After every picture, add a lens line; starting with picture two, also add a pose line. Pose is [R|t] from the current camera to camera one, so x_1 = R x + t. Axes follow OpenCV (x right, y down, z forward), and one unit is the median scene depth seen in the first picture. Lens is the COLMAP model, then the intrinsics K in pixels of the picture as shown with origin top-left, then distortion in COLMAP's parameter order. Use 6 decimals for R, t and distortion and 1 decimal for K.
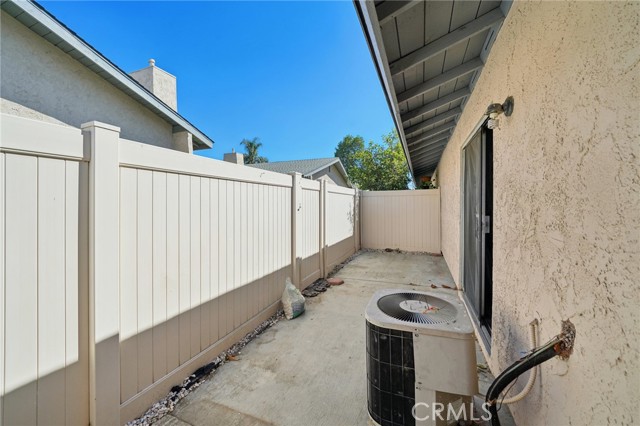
lens RADIAL K [[244.5, 0, 319.6], [0, 244.5, 209.6], [0, 0, 1]] dist [-0.007444, 0.000192]
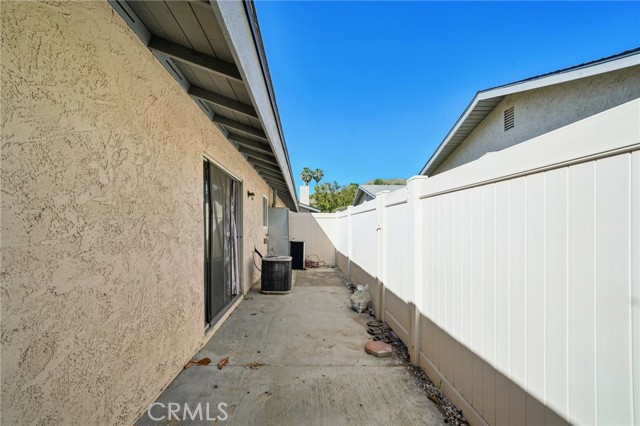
lens RADIAL K [[244.5, 0, 319.8], [0, 244.5, 218.5], [0, 0, 1]] dist [-0.007444, 0.000192]
pose [[-0.897270, -0.002263, -0.441476, 0.550166], [-0.000368, 0.999990, -0.004377, -0.041823], [0.441481, -0.003765, -0.897263, 1.732716]]
